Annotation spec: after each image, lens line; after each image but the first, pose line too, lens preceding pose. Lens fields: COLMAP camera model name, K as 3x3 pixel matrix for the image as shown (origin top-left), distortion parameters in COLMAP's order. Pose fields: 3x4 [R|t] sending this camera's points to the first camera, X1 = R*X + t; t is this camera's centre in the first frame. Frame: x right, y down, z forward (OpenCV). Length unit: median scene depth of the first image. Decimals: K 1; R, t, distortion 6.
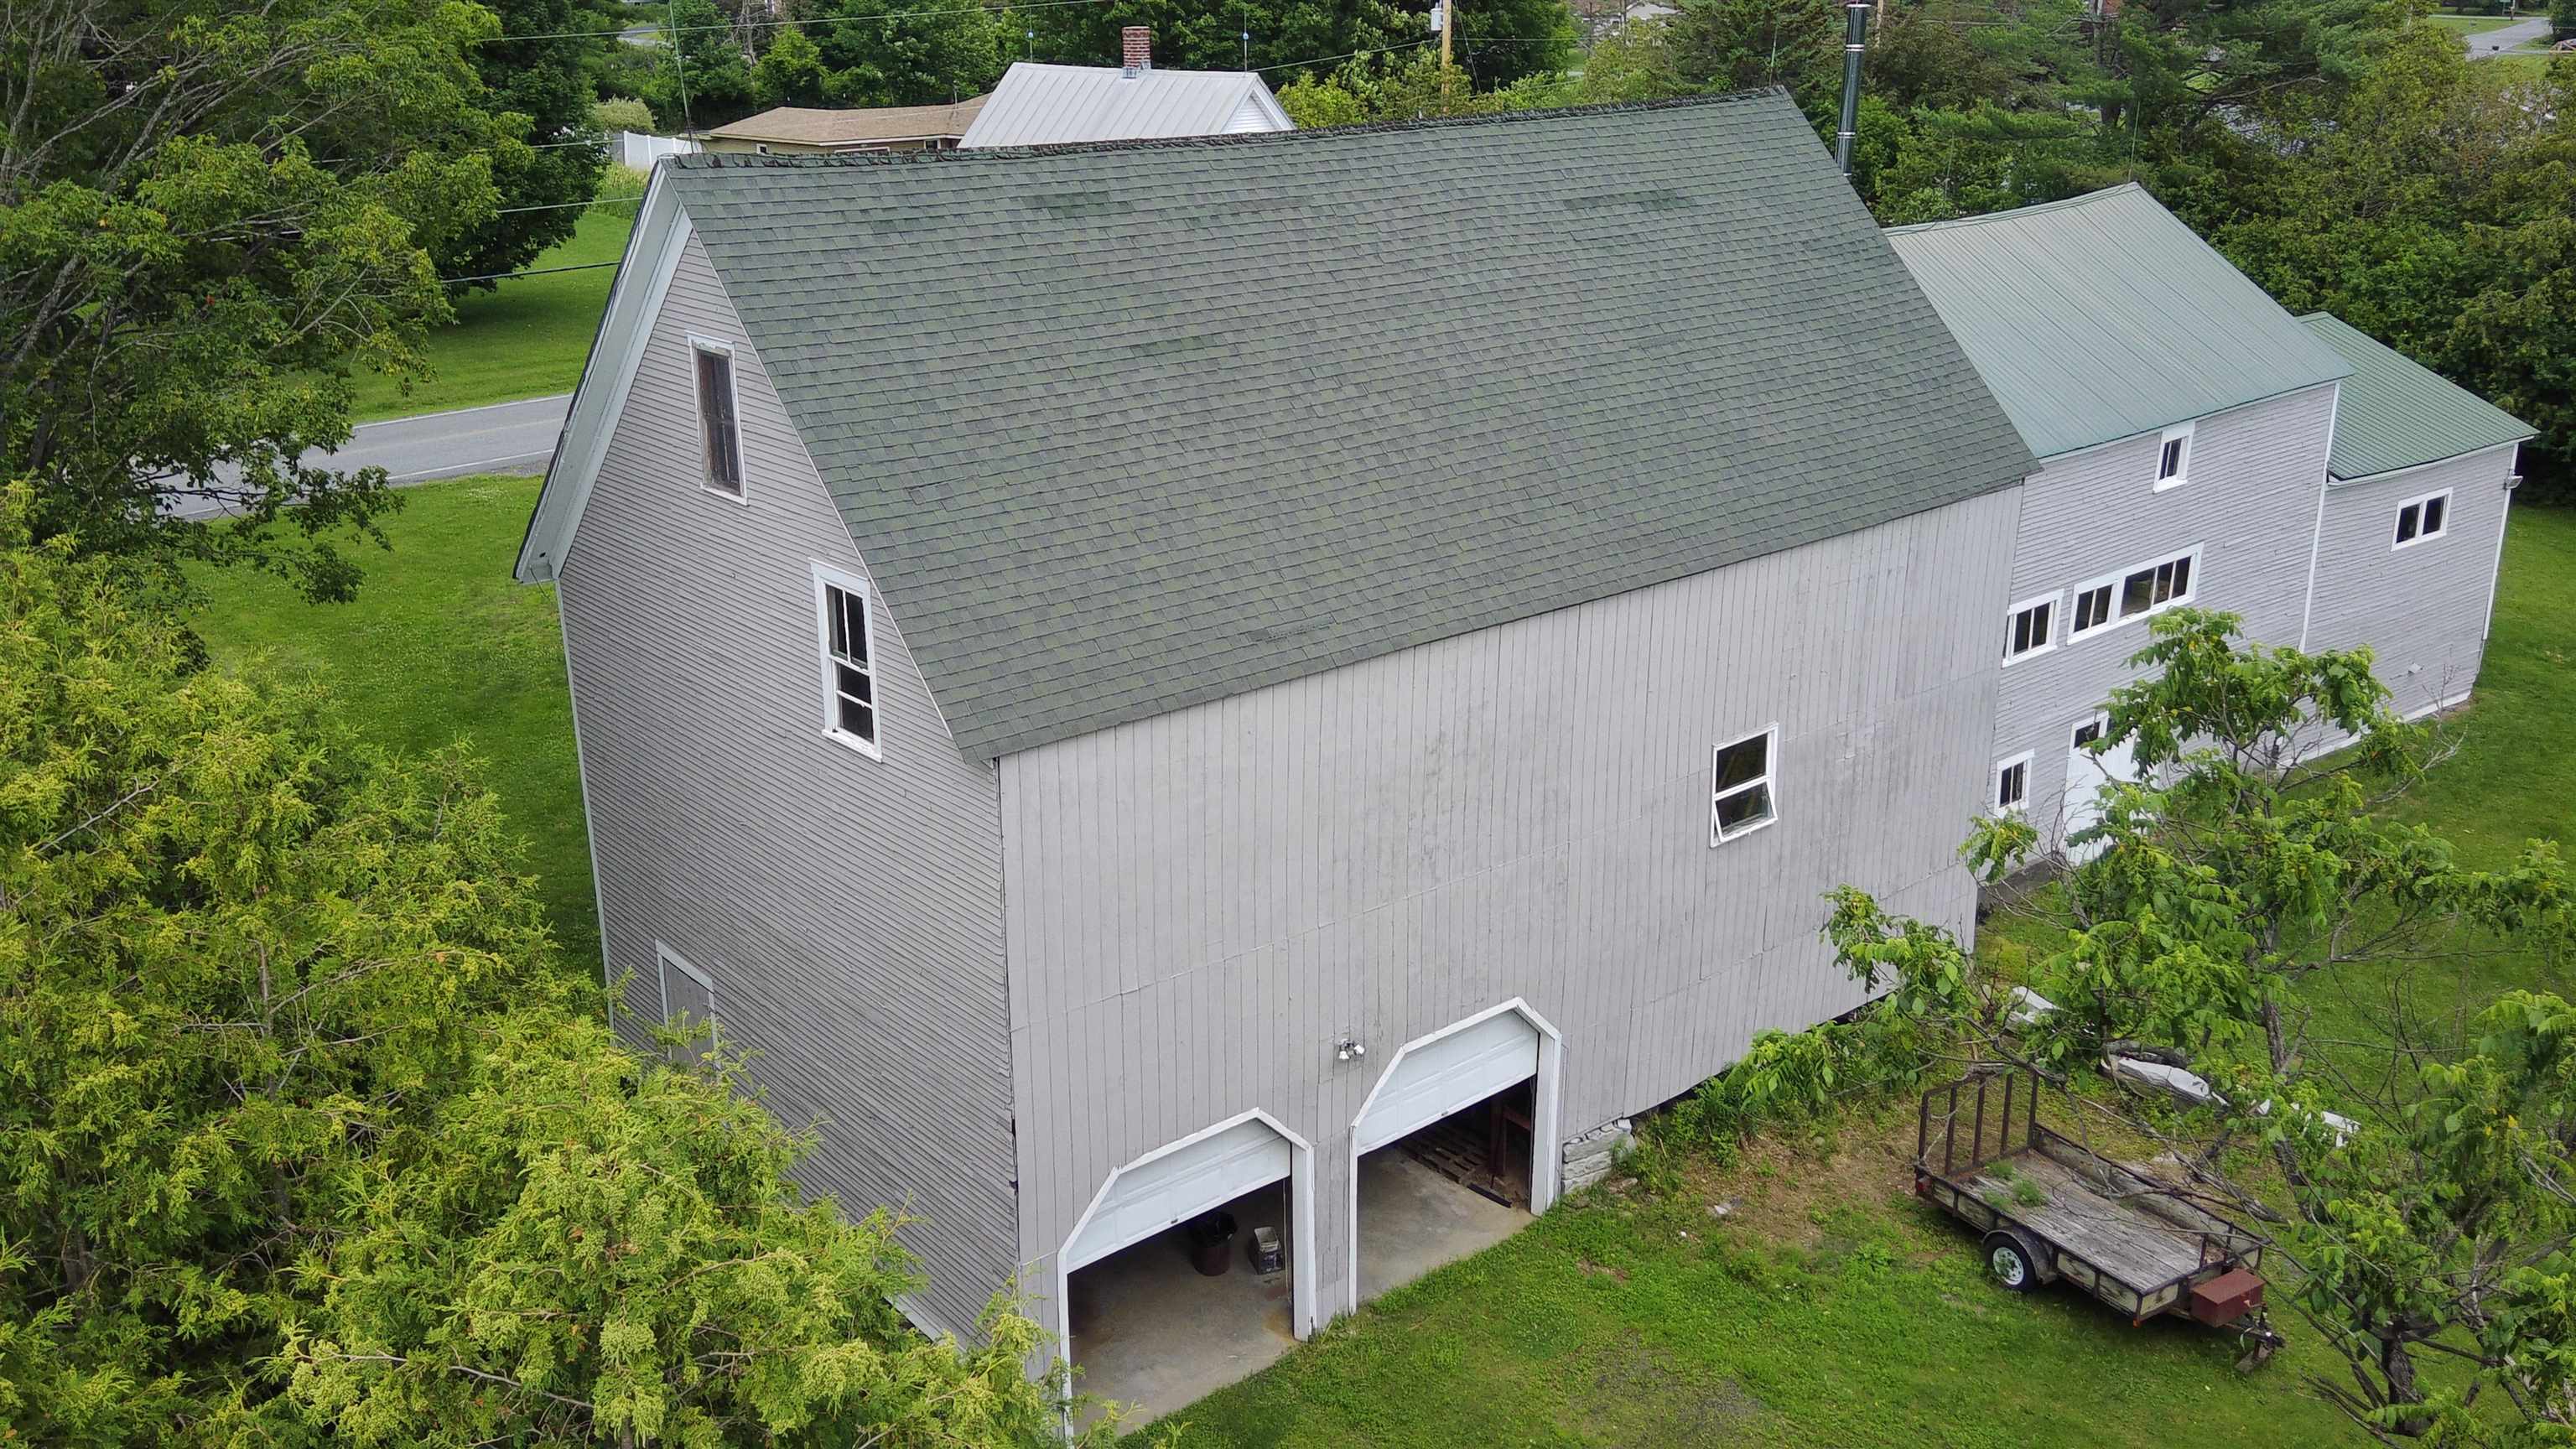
lens RADIAL K [[2153.3, 0, 1291.0], [0, 2153.3, 711.4], [0, 0, 1]] dist [0.137599, -0.231120]
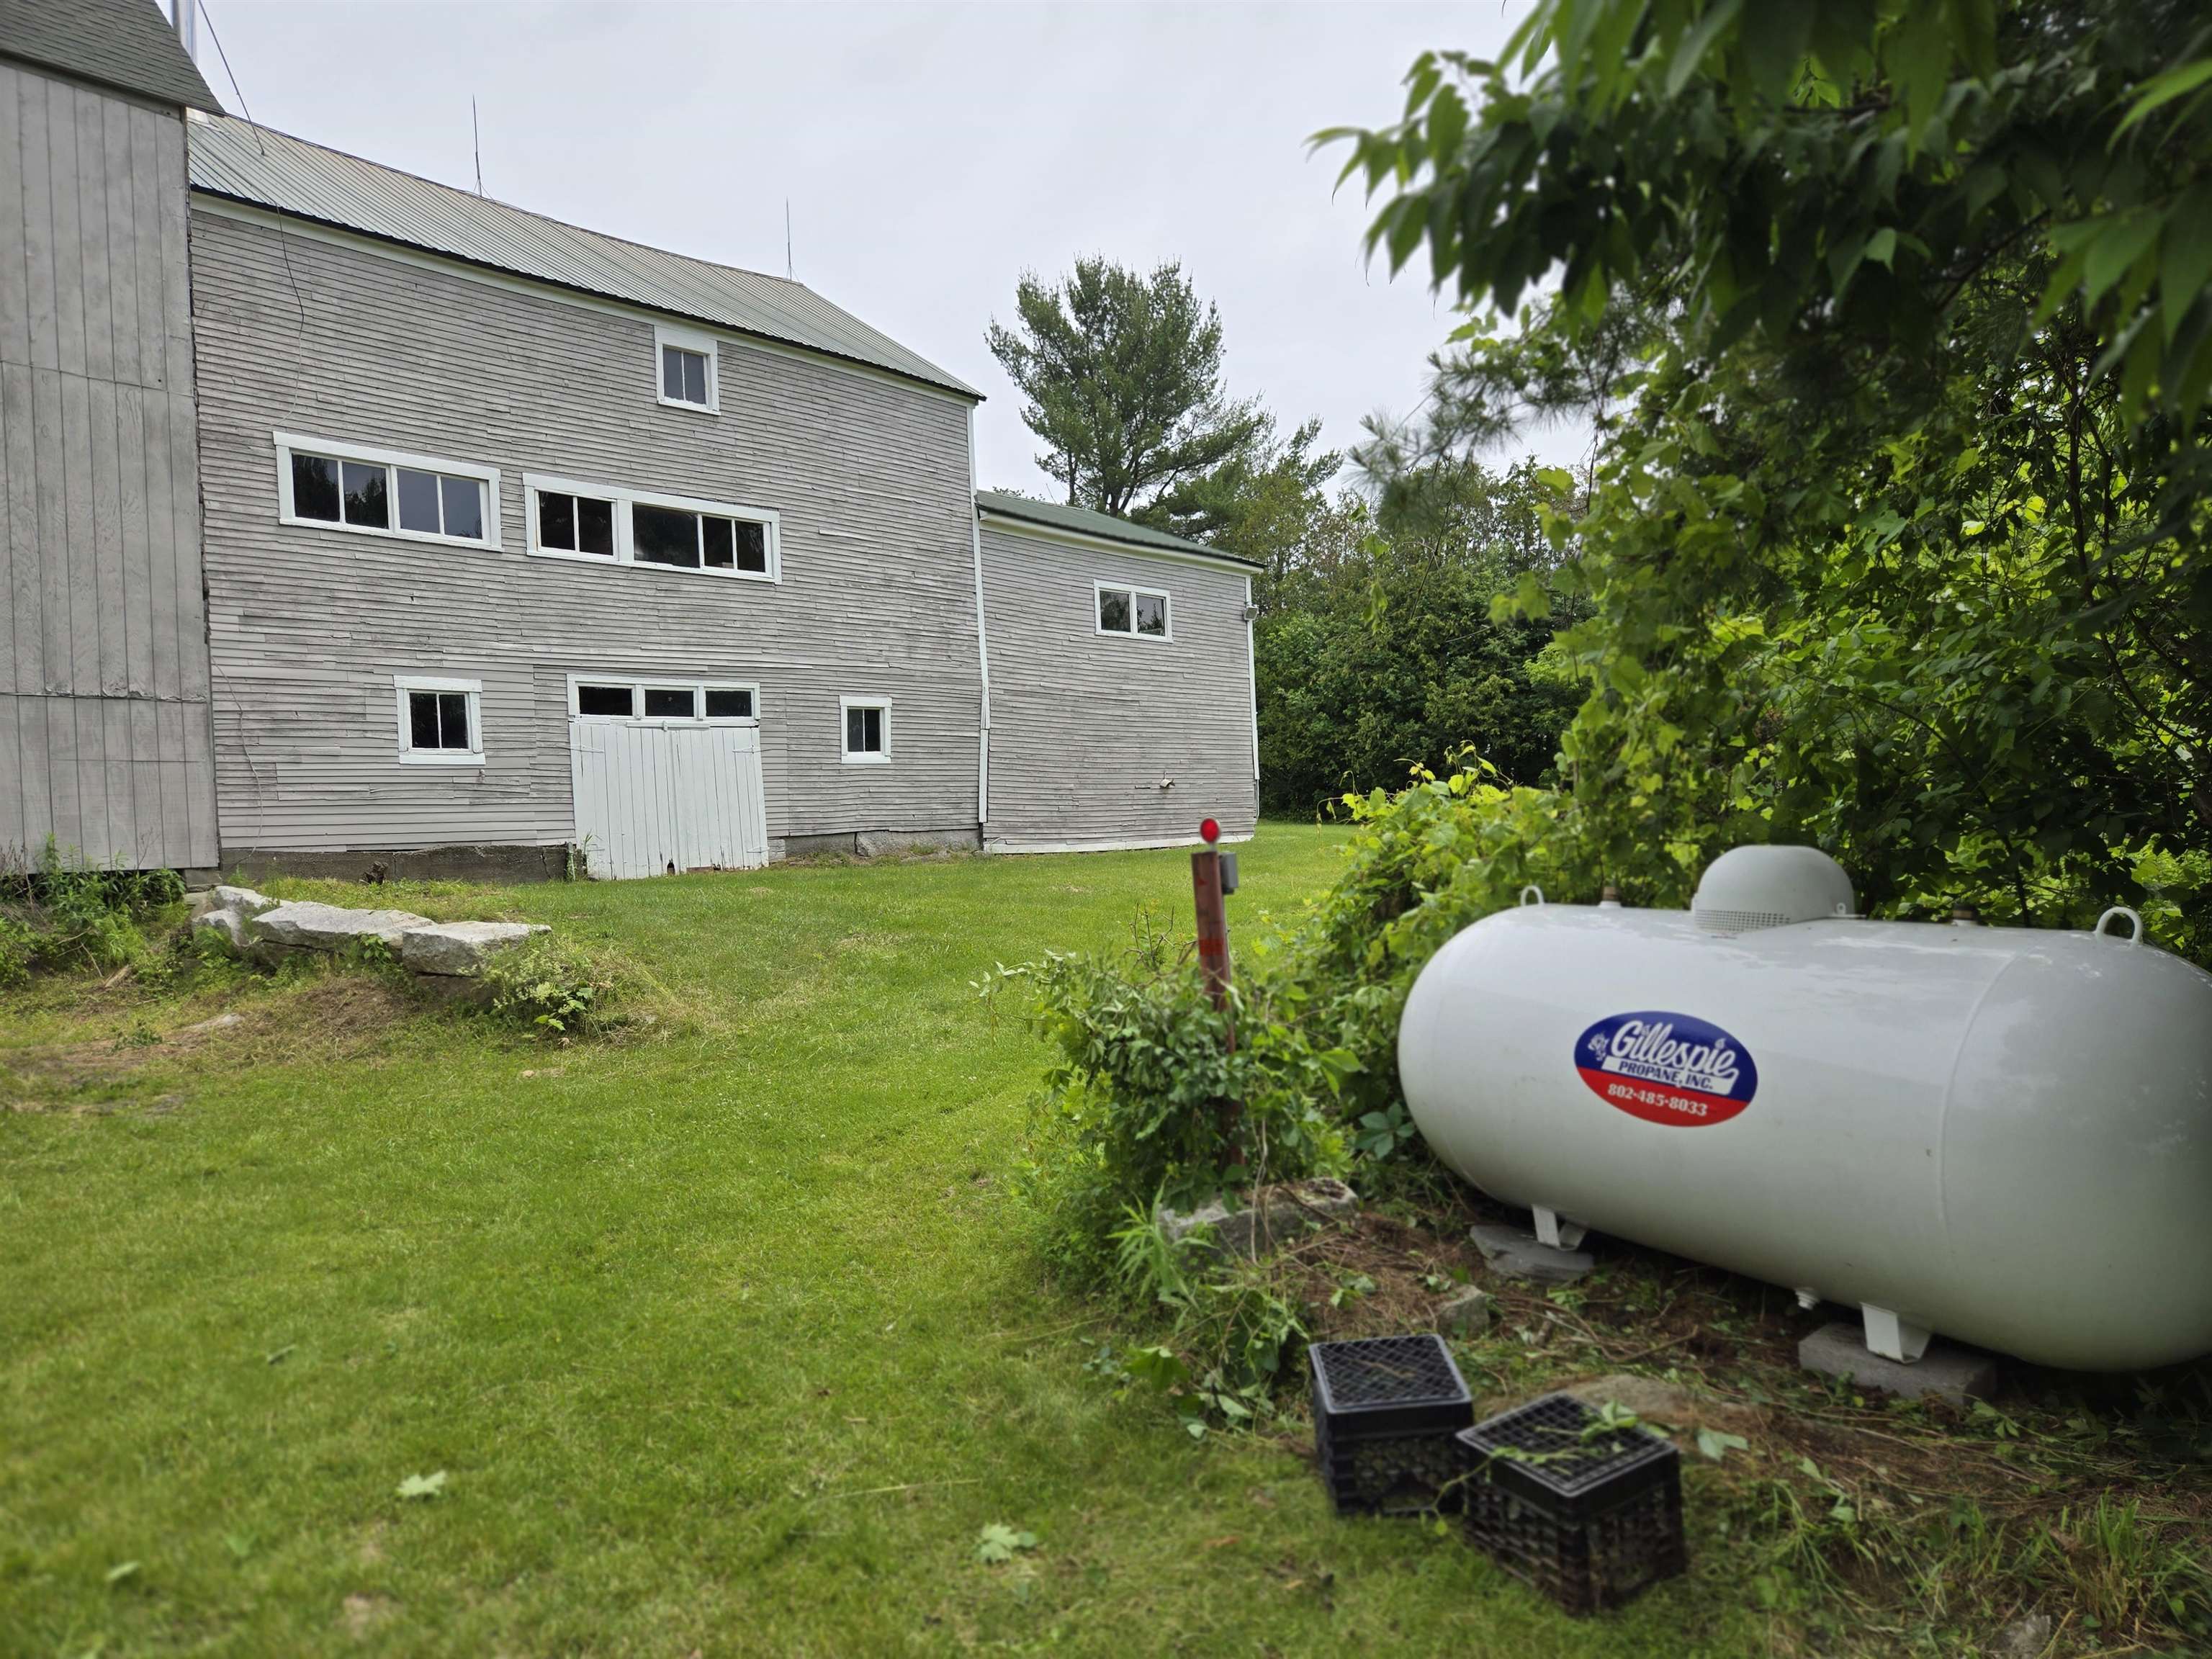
lens RADIAL K [[1466.3, 0, 1096.6], [0, 1466.3, 846.2], [0, 0, 1]] dist [0.074808, -0.064592]
pose [[0.987054, -0.027761, 0.157970, 0.618755], [0.074586, 0.951381, -0.298851, 0.316300], [-0.141993, 0.306764, 0.941134, 0.673025]]
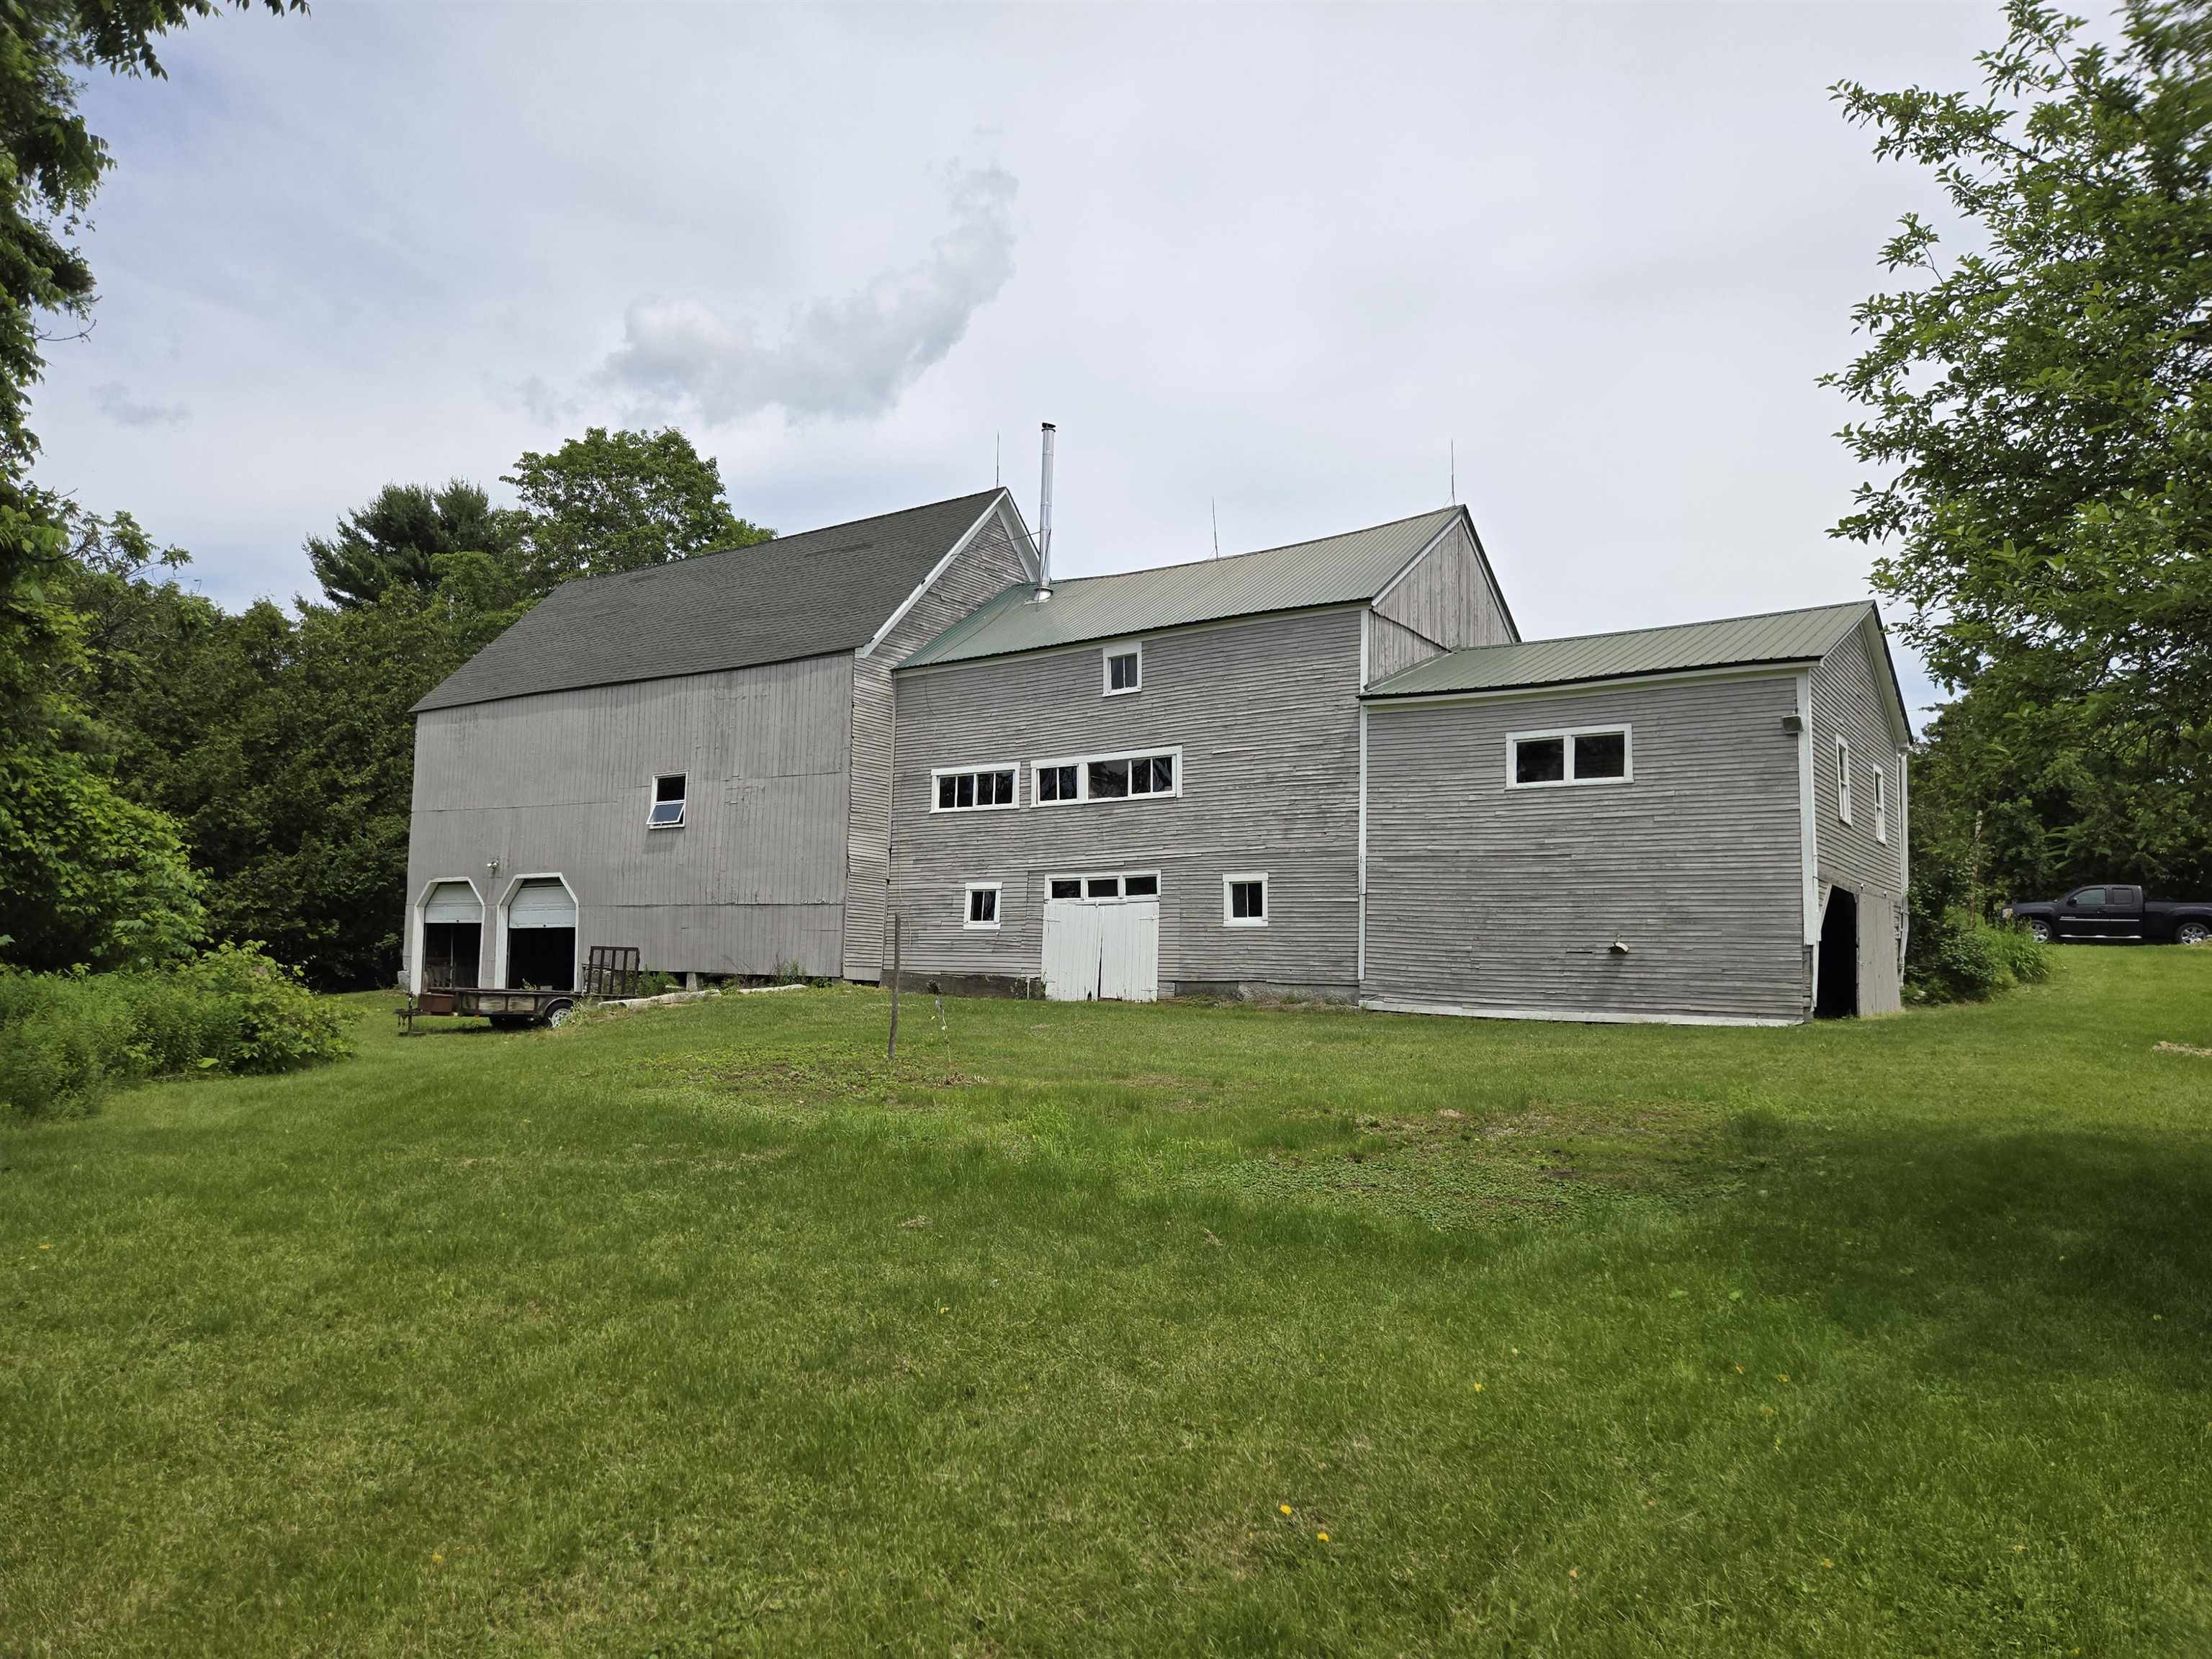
lens RADIAL K [[1466.3, 0, 1096.6], [0, 1466.3, 846.2], [0, 0, 1]] dist [0.074808, -0.064592]
pose [[0.255378, -0.075895, -0.963858, 1.616270], [-0.336935, 0.927434, -0.162299, 0.162246], [0.906232, 0.366205, 0.211274, 1.131460]]
